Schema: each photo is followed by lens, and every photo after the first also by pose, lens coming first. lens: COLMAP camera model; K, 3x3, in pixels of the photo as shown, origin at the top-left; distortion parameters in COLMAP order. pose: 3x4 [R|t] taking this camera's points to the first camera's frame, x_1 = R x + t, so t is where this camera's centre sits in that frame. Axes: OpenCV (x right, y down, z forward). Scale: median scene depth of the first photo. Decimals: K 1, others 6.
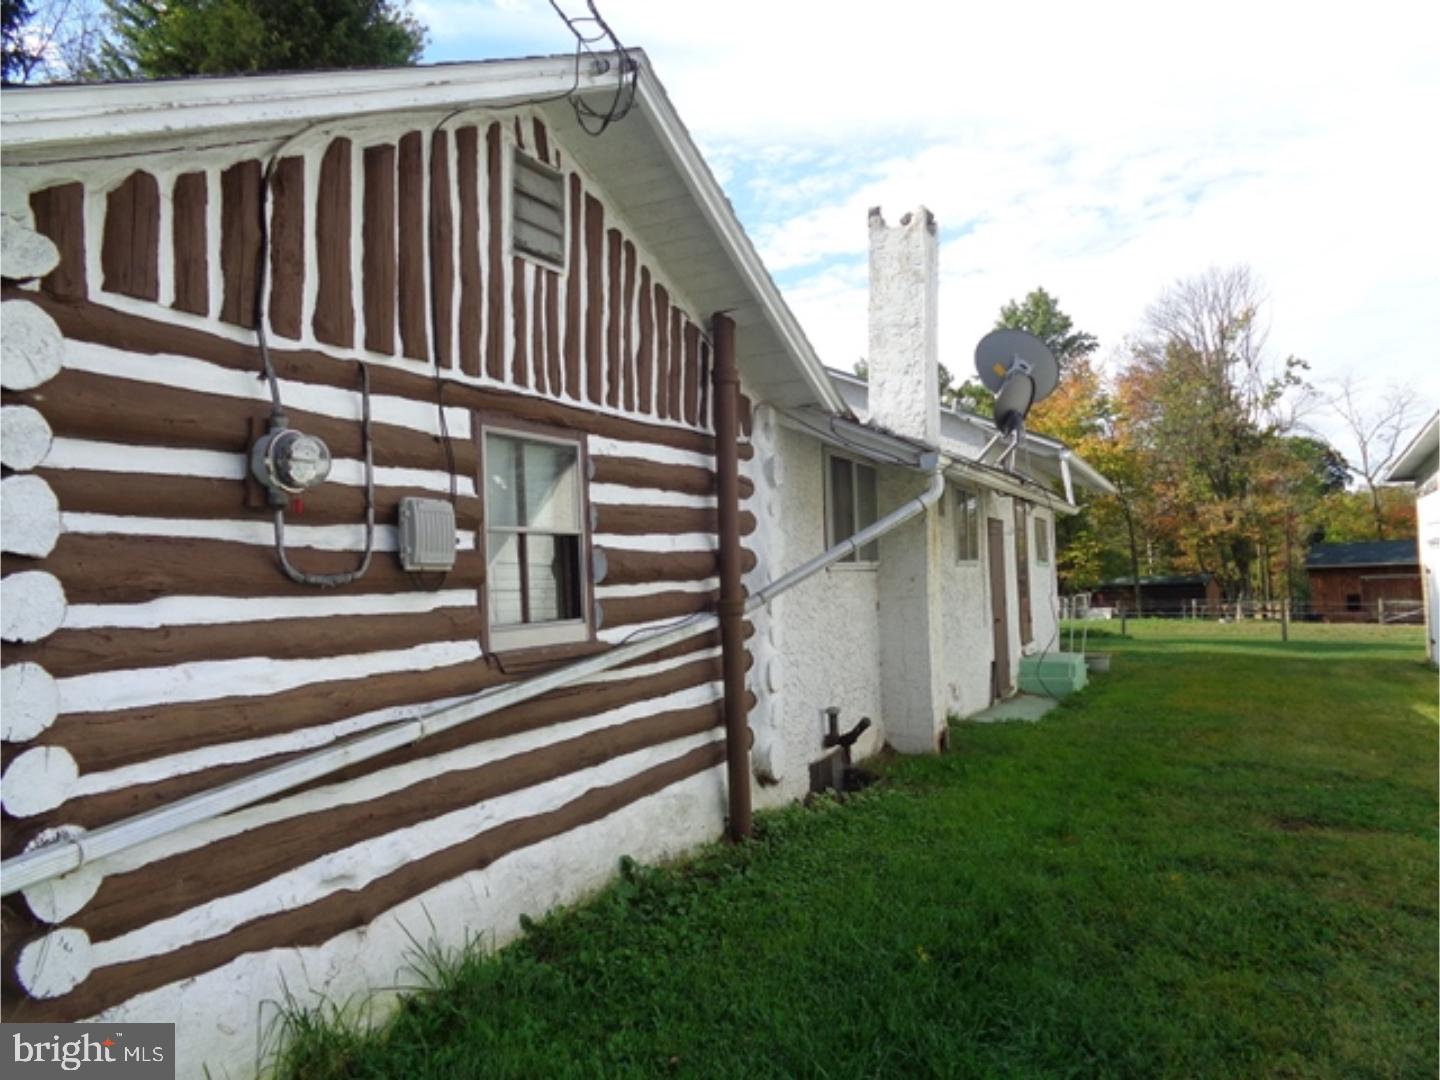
lens RADIAL K [[1073.4, 0, 721.3], [0, 1073.4, 539.6], [0, 0, 1]] dist [-0.000094, 0.002626]
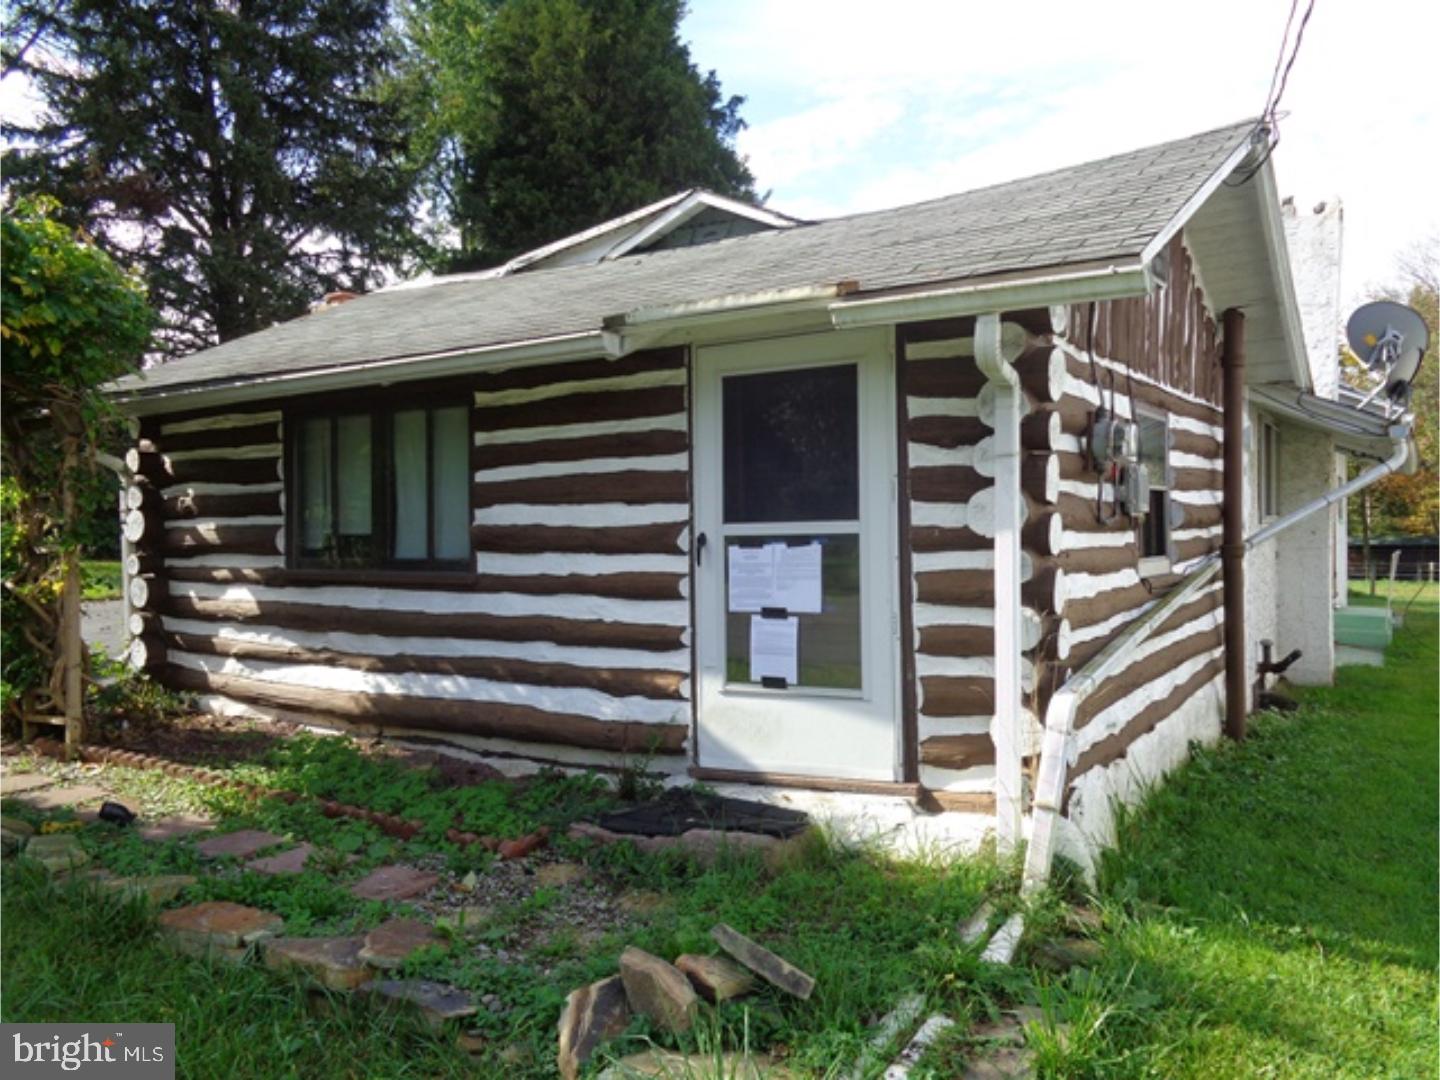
lens RADIAL K [[1073.4, 0, 718.7], [0, 1073.4, 543.1], [0, 0, 1]] dist [-0.000094, 0.002626]
pose [[0.988653, 0.022791, -0.148477, -0.386171], [-0.015357, 0.998580, 0.051020, 0.000272], [0.149429, -0.048161, 0.987599, -0.295061]]
